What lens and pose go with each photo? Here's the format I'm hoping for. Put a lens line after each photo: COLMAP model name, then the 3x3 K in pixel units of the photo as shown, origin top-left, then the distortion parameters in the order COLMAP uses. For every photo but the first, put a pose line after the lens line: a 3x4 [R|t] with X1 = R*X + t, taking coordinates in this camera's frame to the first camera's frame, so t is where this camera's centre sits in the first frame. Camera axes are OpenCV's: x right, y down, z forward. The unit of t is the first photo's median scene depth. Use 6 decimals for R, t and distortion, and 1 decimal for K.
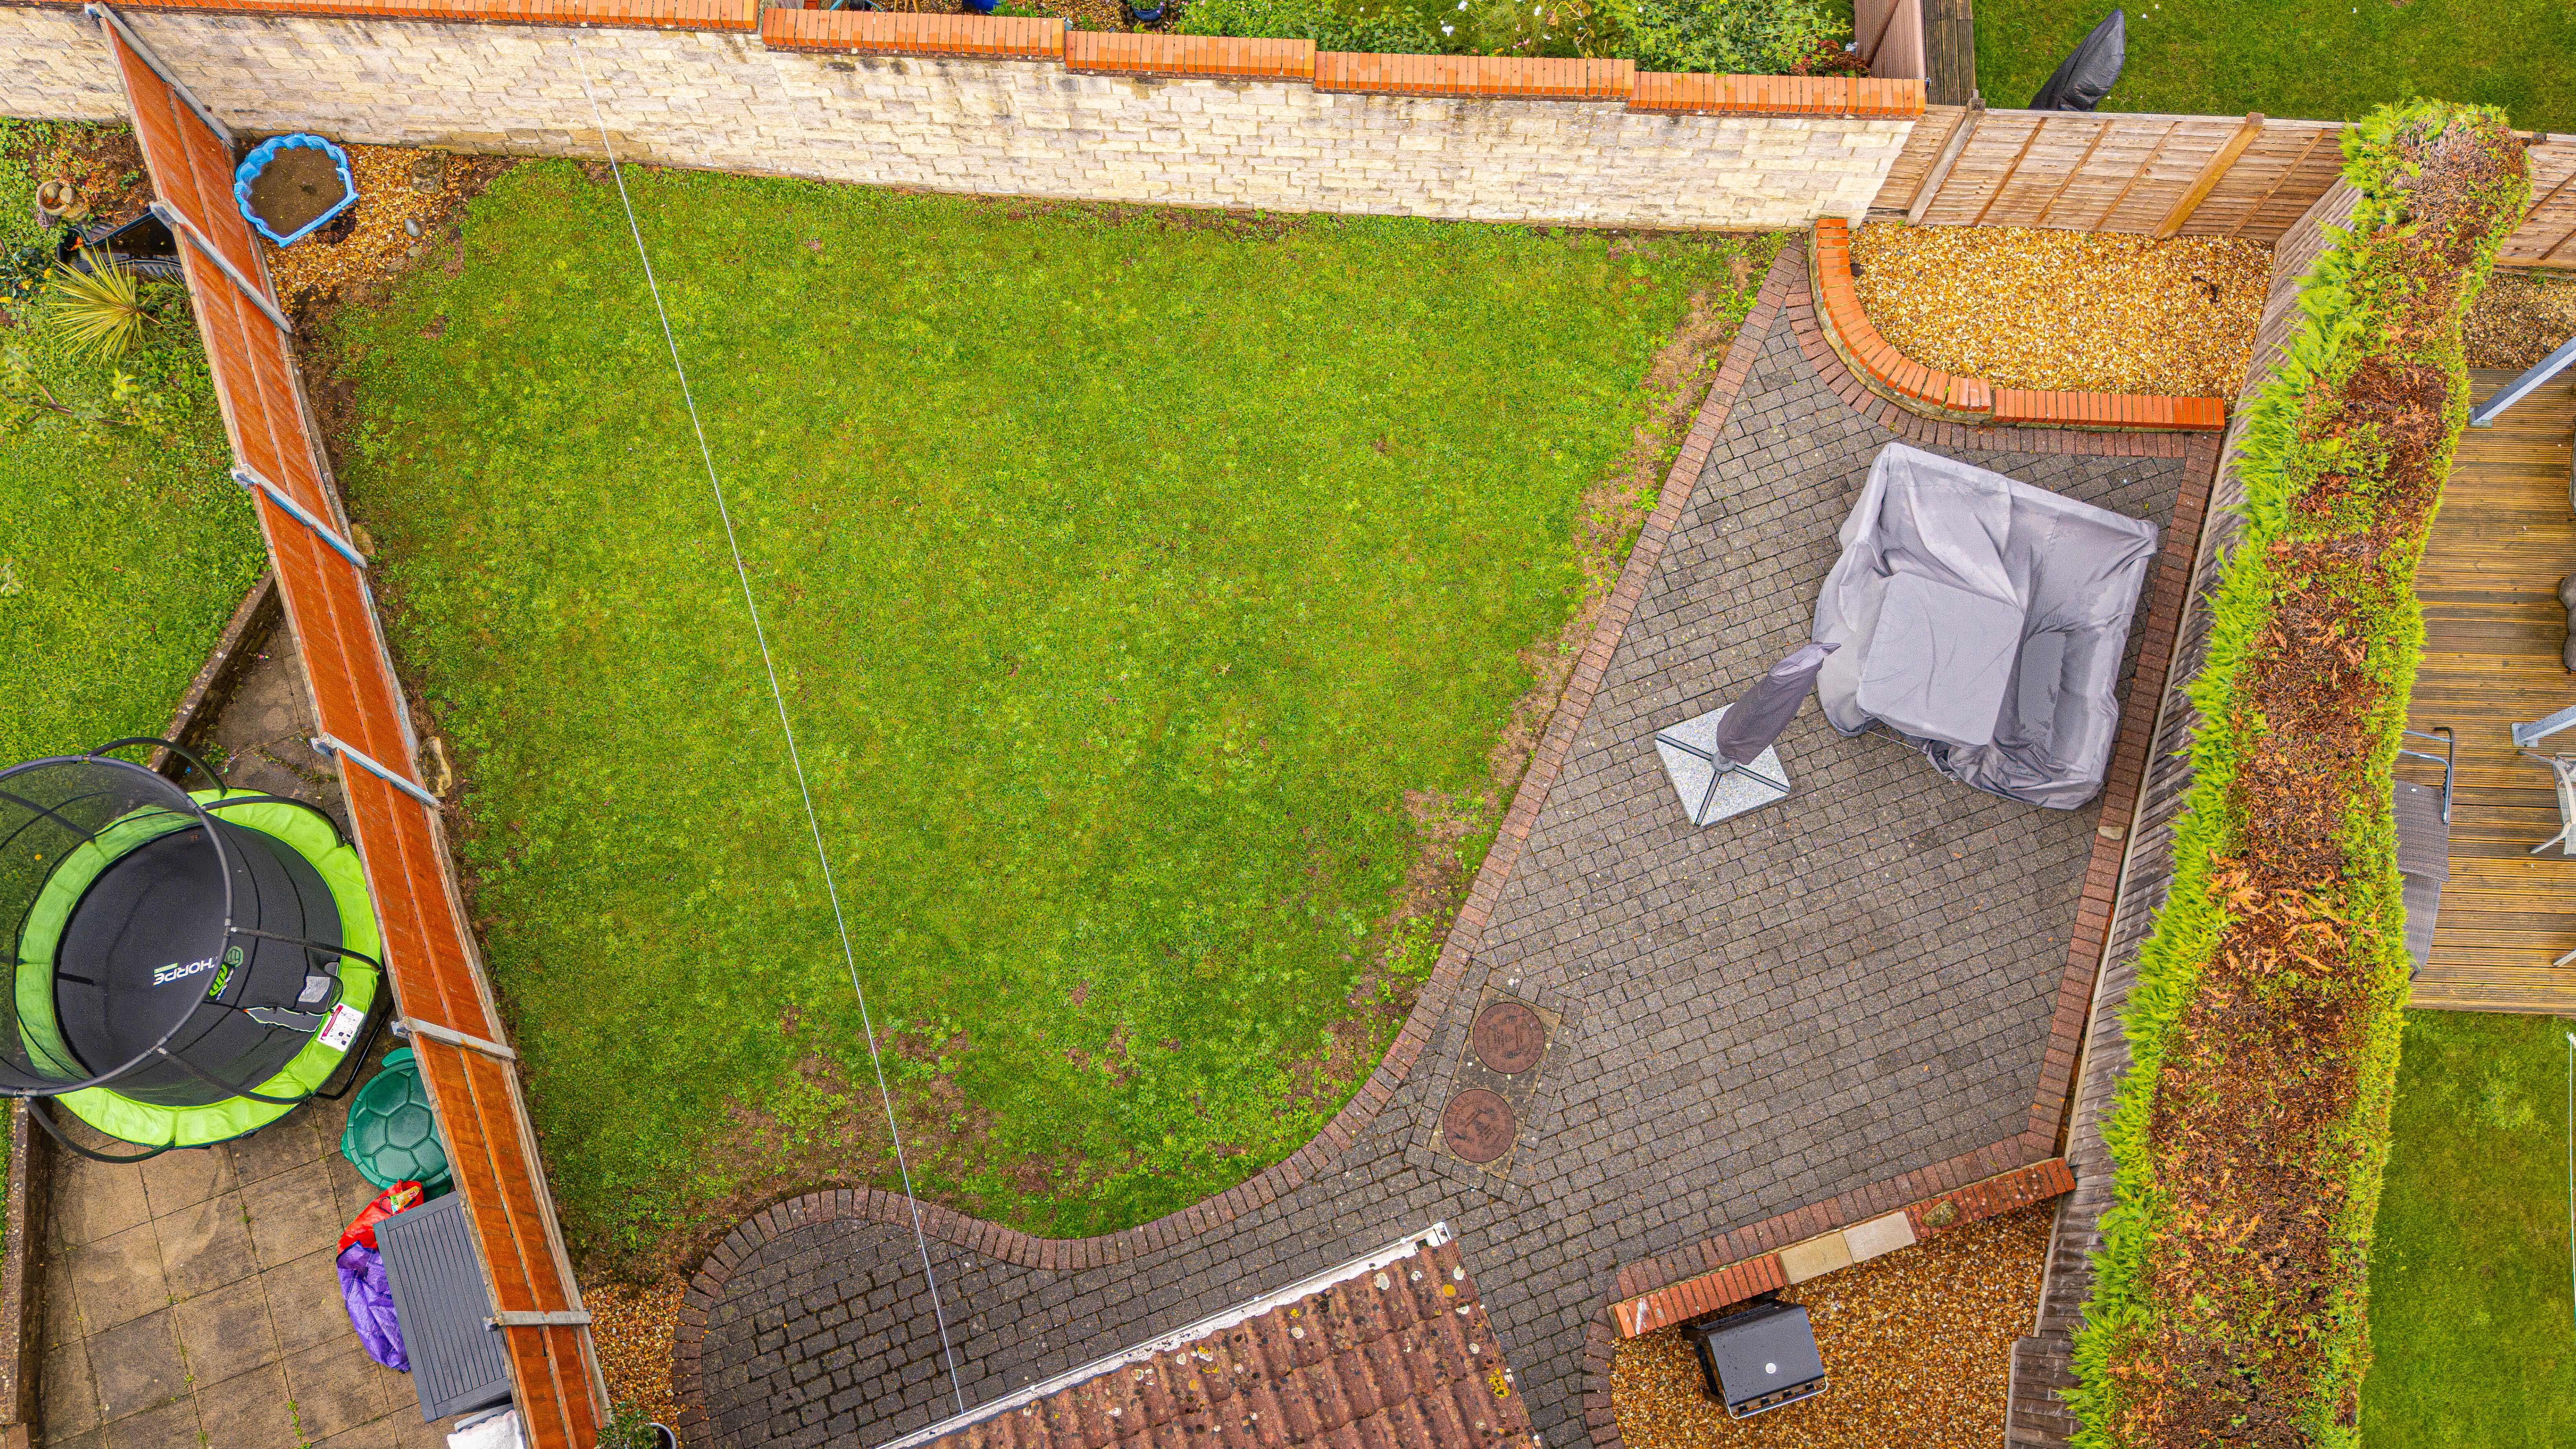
lens RADIAL K [[2369.2, 0, 1288.0], [0, 2369.2, 724.5], [0, 0, 1]] dist [0.104008, -0.184123]
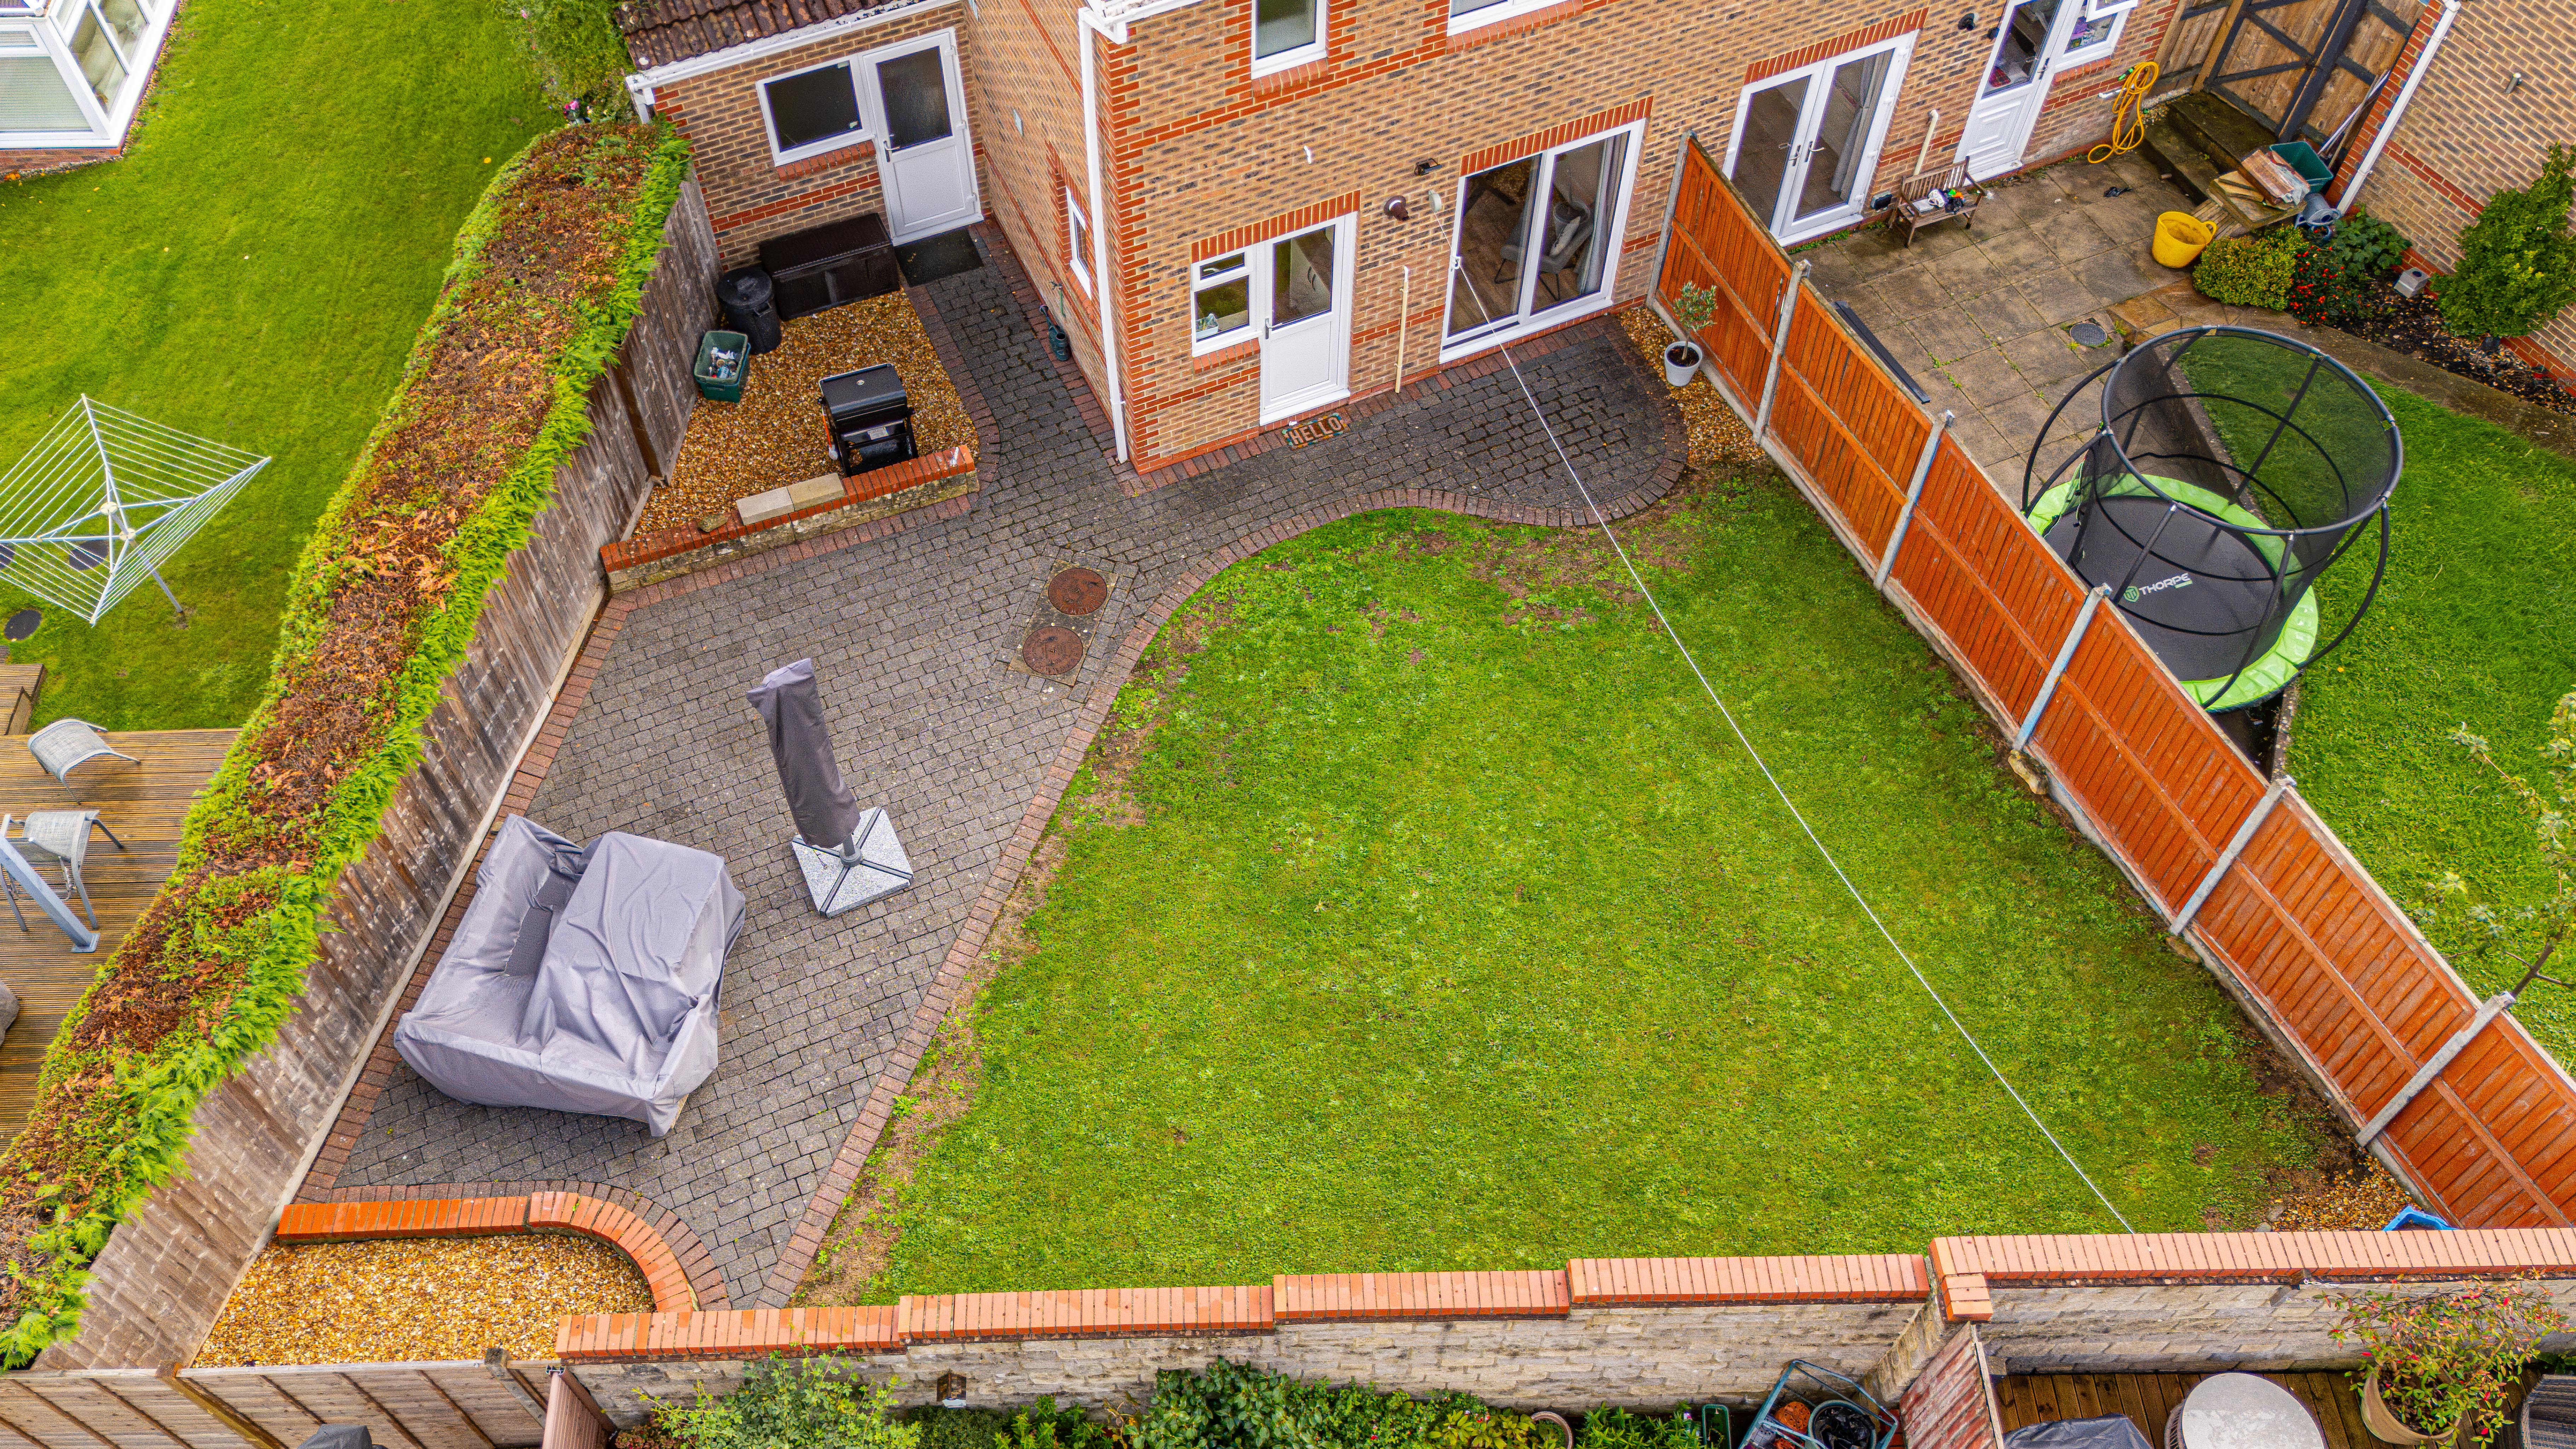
lens RADIAL K [[2084.8, 0, 1232.0], [0, 2084.8, 722.8], [0, 0, 1]] dist [0.109611, -0.172594]
pose [[-0.997892, 0.060461, -0.023579, 0.029943], [-0.057458, -0.654239, 0.754102, -0.685334], [0.030167, 0.753867, 0.656334, 0.341876]]
